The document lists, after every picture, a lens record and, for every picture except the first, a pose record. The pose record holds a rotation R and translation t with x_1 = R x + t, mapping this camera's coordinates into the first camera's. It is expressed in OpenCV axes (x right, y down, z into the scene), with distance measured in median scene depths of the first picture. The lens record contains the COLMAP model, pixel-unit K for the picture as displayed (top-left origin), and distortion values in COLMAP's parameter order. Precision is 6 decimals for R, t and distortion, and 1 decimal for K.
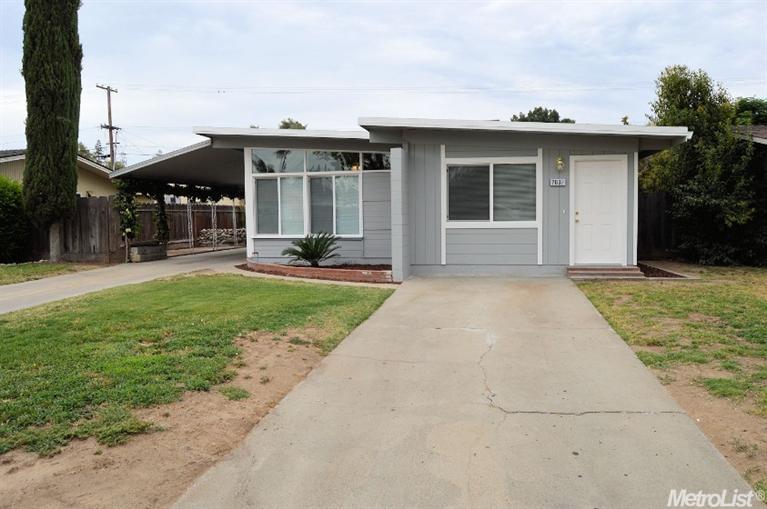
lens RADIAL K [[608.8, 0, 383.5], [0, 608.8, 254.5], [0, 0, 1]] dist [-0.098782, 0.039936]
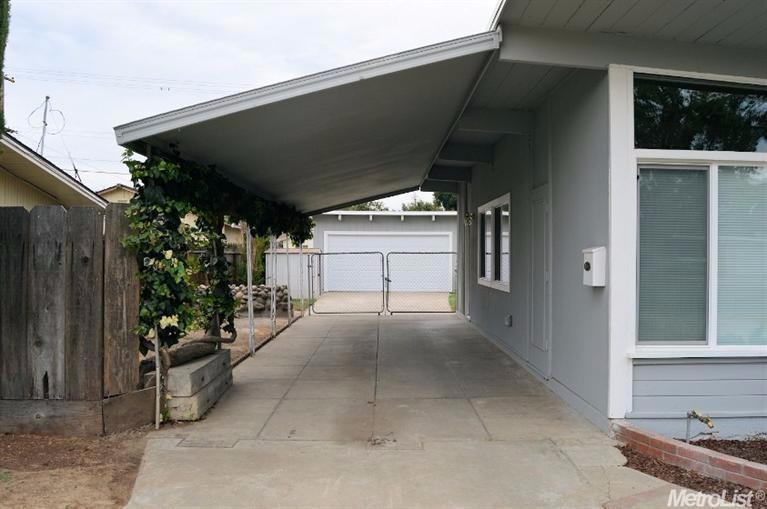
lens RADIAL K [[608.8, 0, 383.5], [0, 608.8, 254.5], [0, 0, 1]] dist [-0.098782, 0.039936]
pose [[0.983970, 0.017897, 0.177433, -0.376042], [-0.006380, 0.997847, -0.065272, -0.055432], [-0.178219, 0.063093, 0.981966, 0.684570]]
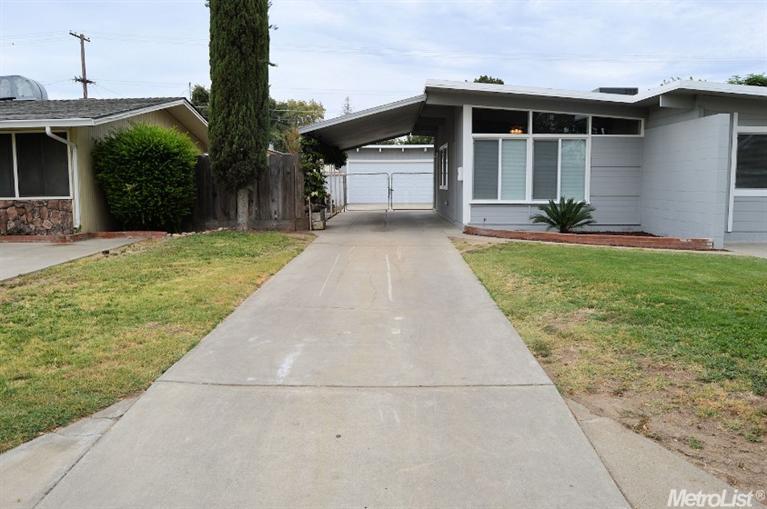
lens RADIAL K [[608.8, 0, 383.5], [0, 608.8, 254.5], [0, 0, 1]] dist [-0.098782, 0.039936]
pose [[0.986105, -0.009422, 0.165857, -0.478018], [0.000424, 0.998530, 0.054206, 0.000455], [-0.166124, -0.053382, 0.984659, 0.095422]]
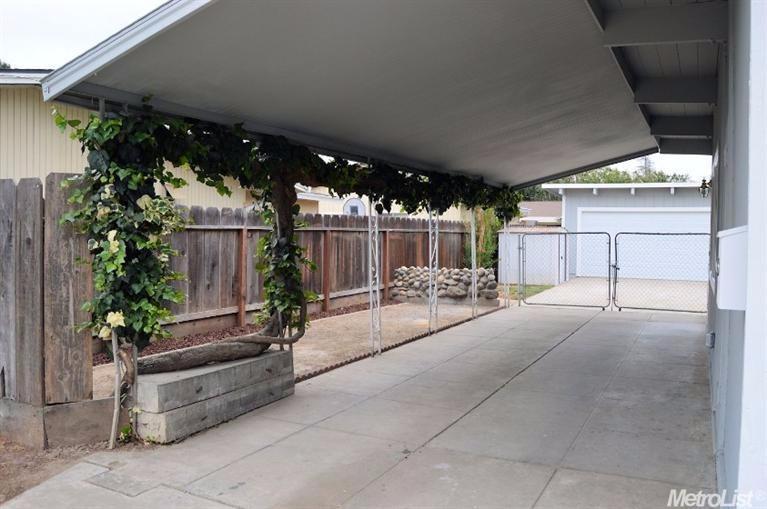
lens RADIAL K [[608.8, 0, 383.5], [0, 608.8, 254.5], [0, 0, 1]] dist [-0.098782, 0.039936]
pose [[0.952370, 0.034003, -0.303042, -0.253070], [-0.041690, 0.998951, -0.018931, -0.066898], [0.302081, 0.030663, 0.952789, 0.806289]]
